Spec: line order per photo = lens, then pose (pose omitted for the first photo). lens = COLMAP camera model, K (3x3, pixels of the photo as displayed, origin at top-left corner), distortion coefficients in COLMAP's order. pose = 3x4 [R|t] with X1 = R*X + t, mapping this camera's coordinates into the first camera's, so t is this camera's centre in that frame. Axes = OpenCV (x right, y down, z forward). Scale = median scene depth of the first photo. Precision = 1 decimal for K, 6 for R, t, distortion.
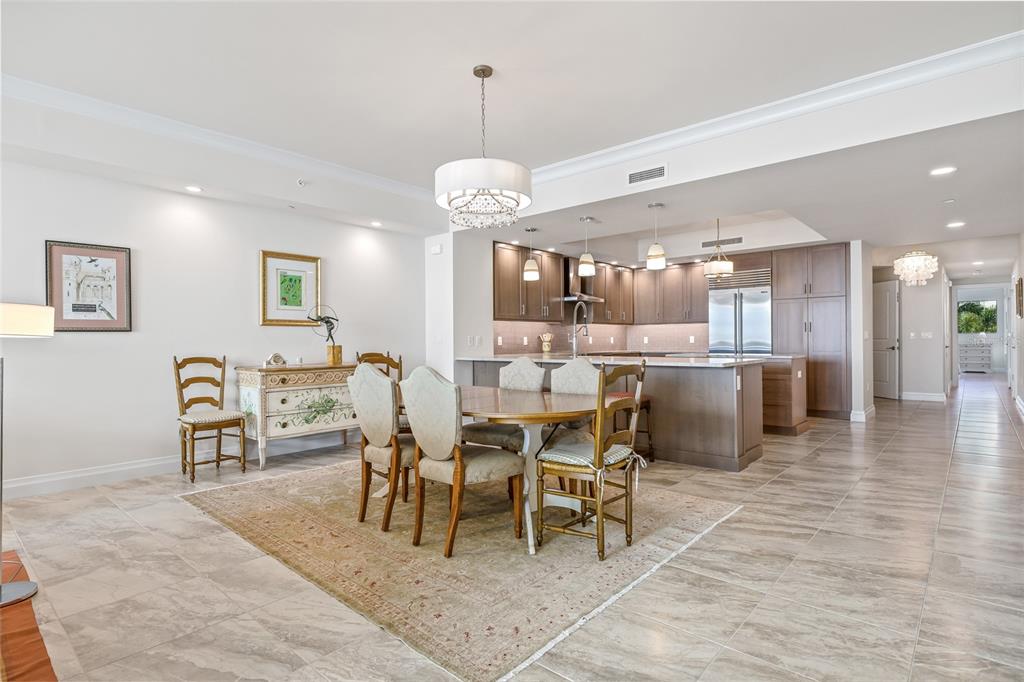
lens RADIAL K [[522.6, 0, 512.0], [0, 522.6, 341.0], [0, 0, 1]] dist [-0.001076, -0.000722]
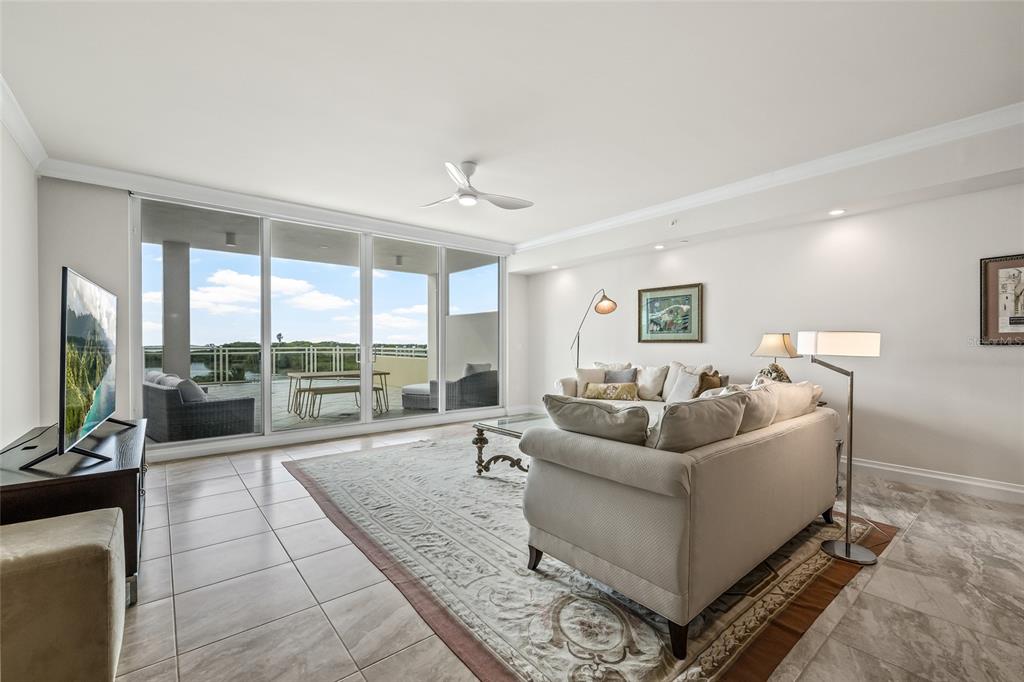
lens RADIAL K [[435.4, 0, 511.8], [0, 435.4, 345.5], [0, 0, 1]] dist [0.000197, -0.000028]
pose [[-0.161613, 0.011736, -0.986784, 0.083538], [0.002146, 0.999931, 0.011541, -0.017155], [0.986852, -0.000252, -0.161627, 0.117182]]
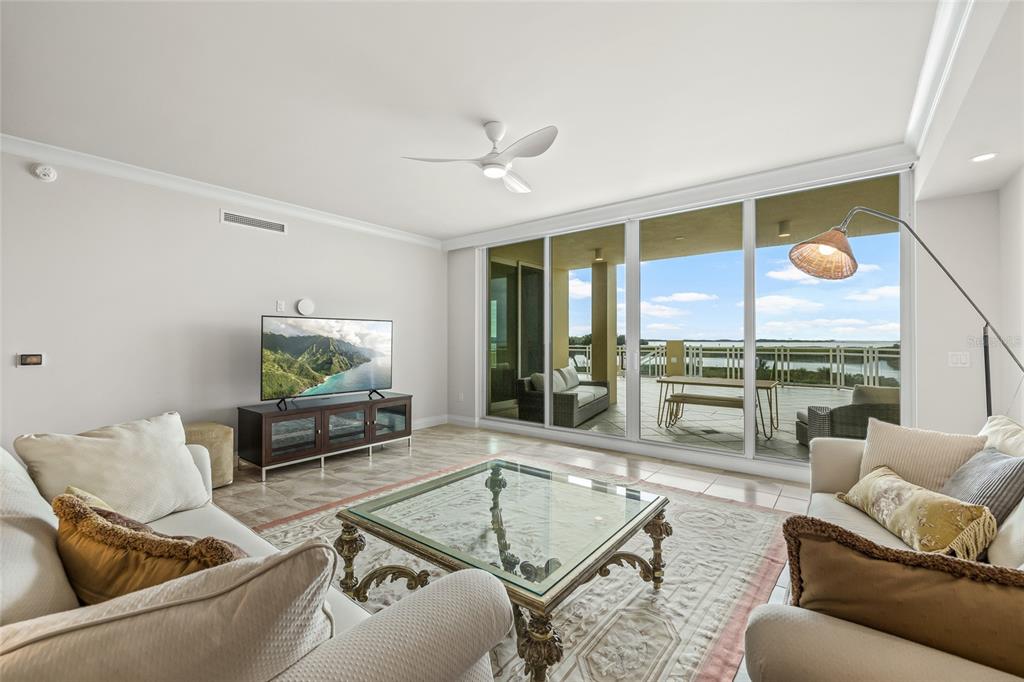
lens RADIAL K [[437.8, 0, 505.8], [0, 437.8, 340.0], [0, 0, 1]] dist [-0.000620, 0.000178]
pose [[-0.999935, 0.008062, -0.008067, -0.523756], [0.008099, 0.999957, -0.004571, -0.020984], [0.008030, -0.004636, -0.999957, 0.437926]]
